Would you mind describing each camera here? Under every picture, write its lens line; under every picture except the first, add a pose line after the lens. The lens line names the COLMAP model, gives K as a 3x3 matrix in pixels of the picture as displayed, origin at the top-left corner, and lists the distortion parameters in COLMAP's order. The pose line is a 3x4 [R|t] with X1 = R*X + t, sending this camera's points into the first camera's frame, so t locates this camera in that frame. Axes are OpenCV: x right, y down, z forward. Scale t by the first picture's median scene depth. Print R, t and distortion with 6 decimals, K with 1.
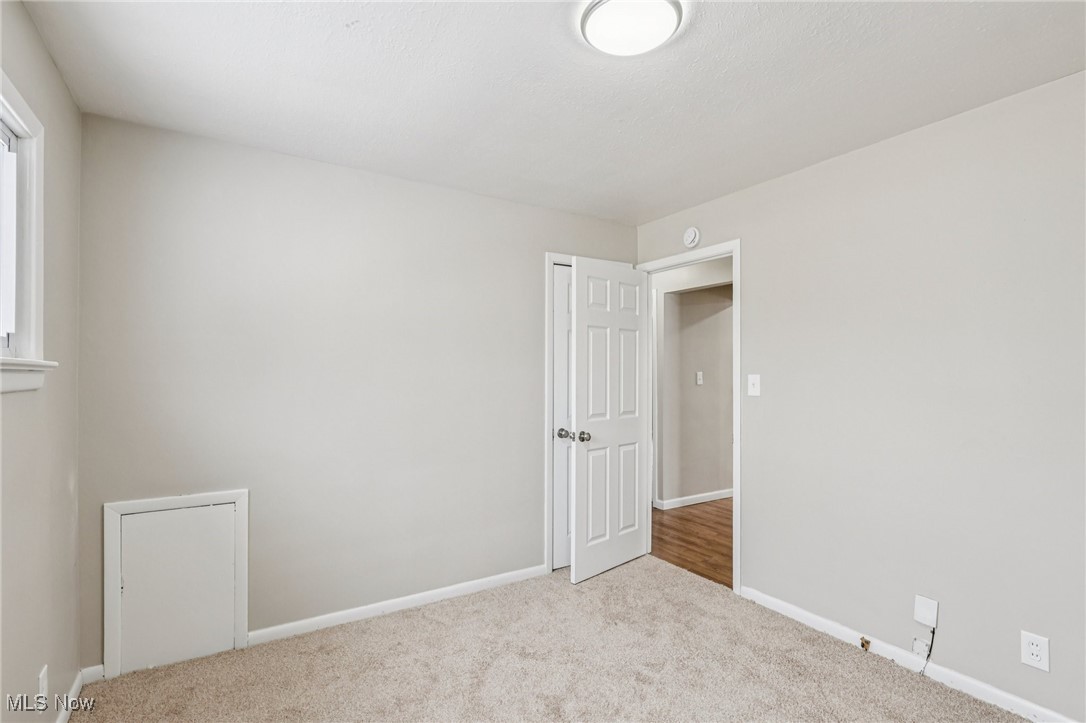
lens RADIAL K [[510.4, 0, 545.2], [0, 510.4, 375.6], [0, 0, 1]] dist [-0.000471, -0.000306]
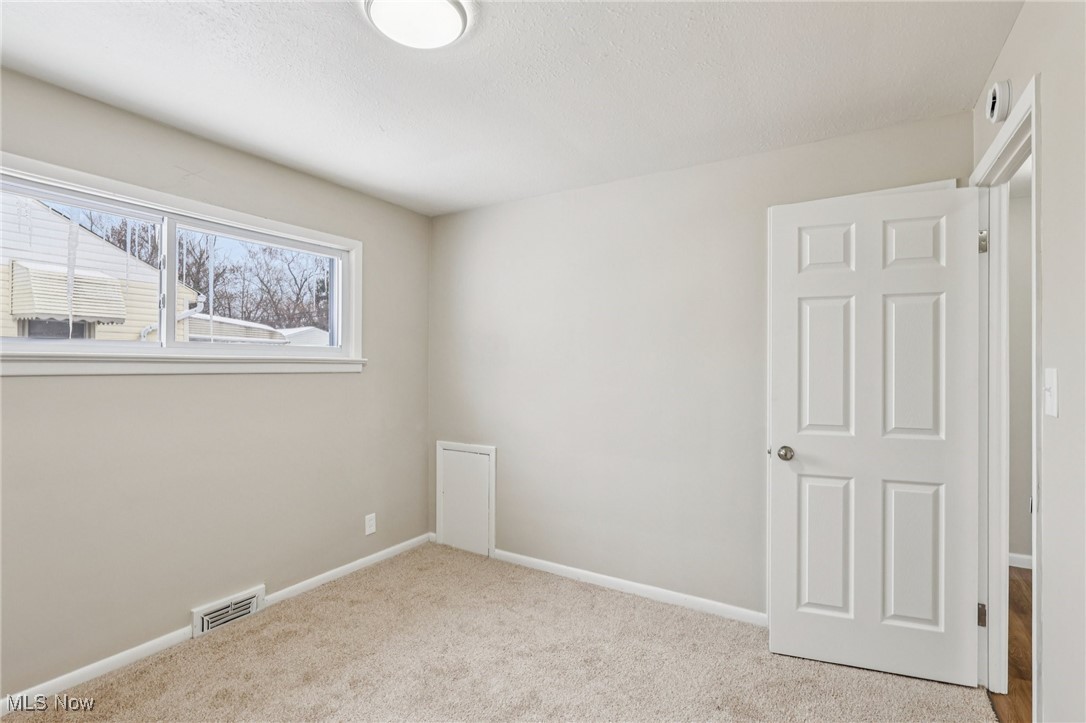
lens RADIAL K [[532.7, 0, 571.3], [0, 532.7, 363.4], [0, 0, 1]] dist [-0.002623, 0.000134]
pose [[0.441170, -0.002147, -0.897421, 0.725033], [-0.006519, 0.999963, -0.005598, -0.001434], [0.897400, 0.008320, 0.441140, 0.466920]]
